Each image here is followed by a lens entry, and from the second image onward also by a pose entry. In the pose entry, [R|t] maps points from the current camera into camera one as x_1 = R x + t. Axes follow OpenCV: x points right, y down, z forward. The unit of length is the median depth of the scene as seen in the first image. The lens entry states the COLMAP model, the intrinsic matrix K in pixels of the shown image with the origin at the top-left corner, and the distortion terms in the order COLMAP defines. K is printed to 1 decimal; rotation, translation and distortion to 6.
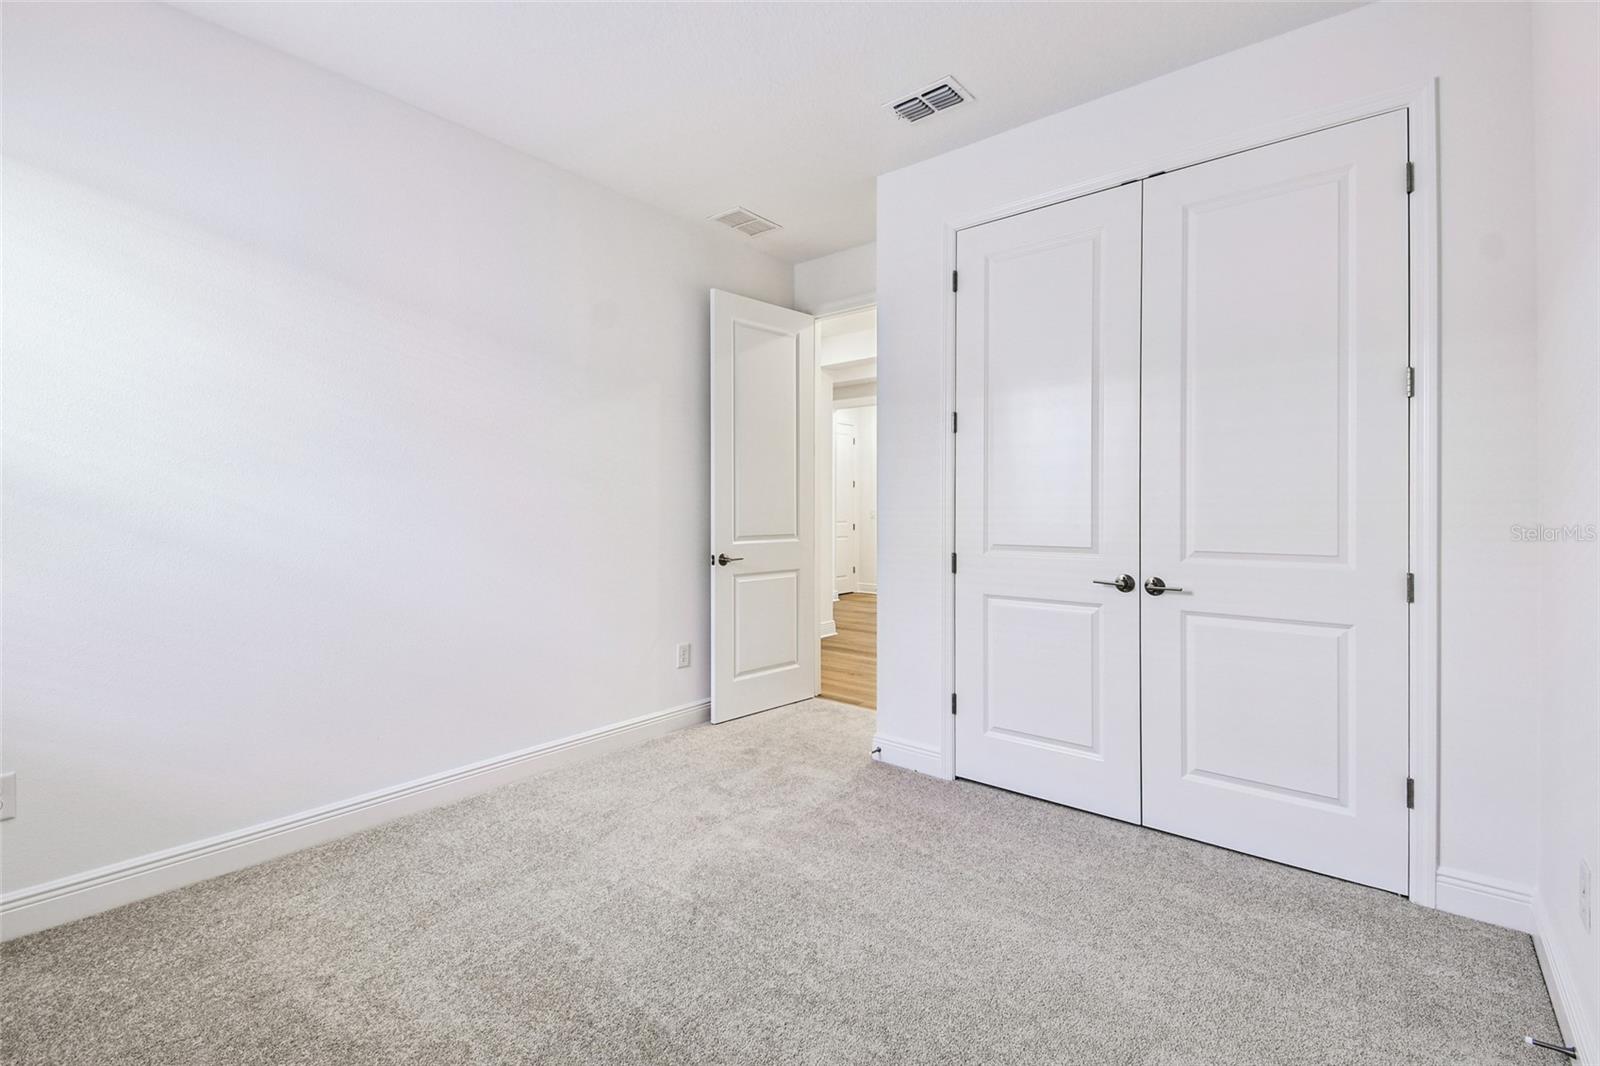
lens RADIAL K [[709.2, 0, 790.3], [0, 709.2, 512.9], [0, 0, 1]] dist [-0.000847, -0.000356]
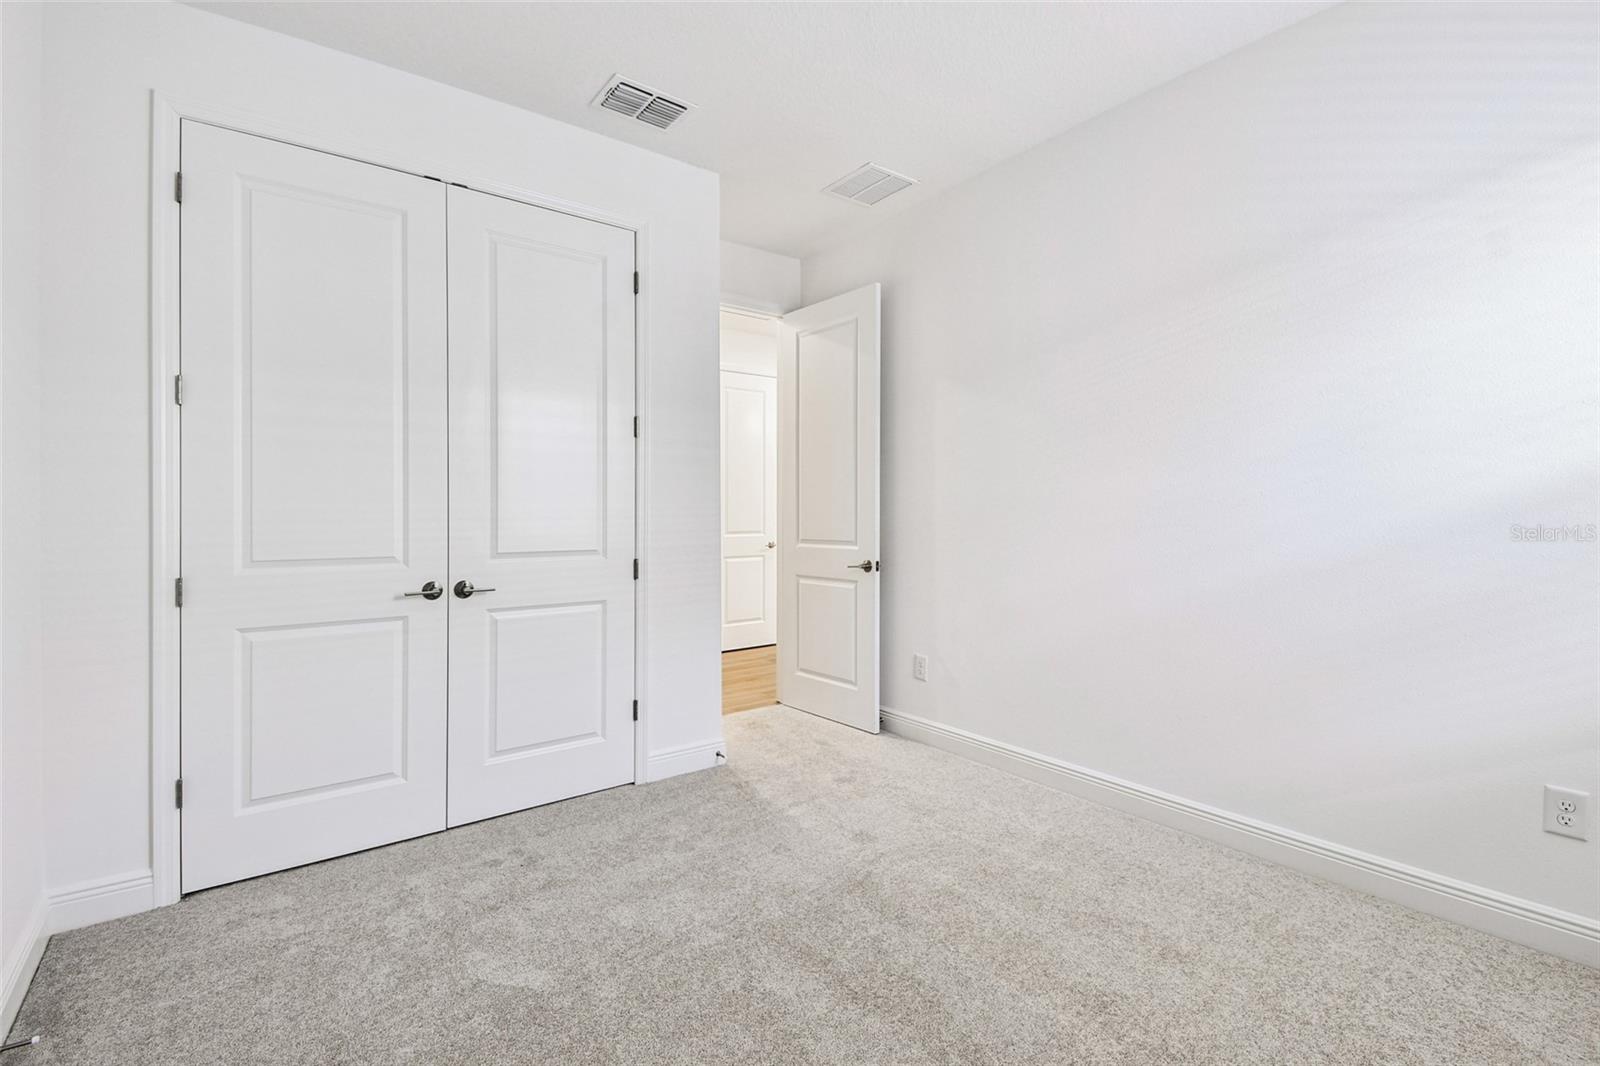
lens RADIAL K [[709.2, 0, 790.3], [0, 709.2, 512.9], [0, 0, 1]] dist [-0.000847, -0.000356]
pose [[0.207415, 0.002626, 0.978250, -0.414949], [0.002570, 0.999991, -0.003230, -0.003947], [-0.978250, 0.003184, 0.207406, 0.328097]]
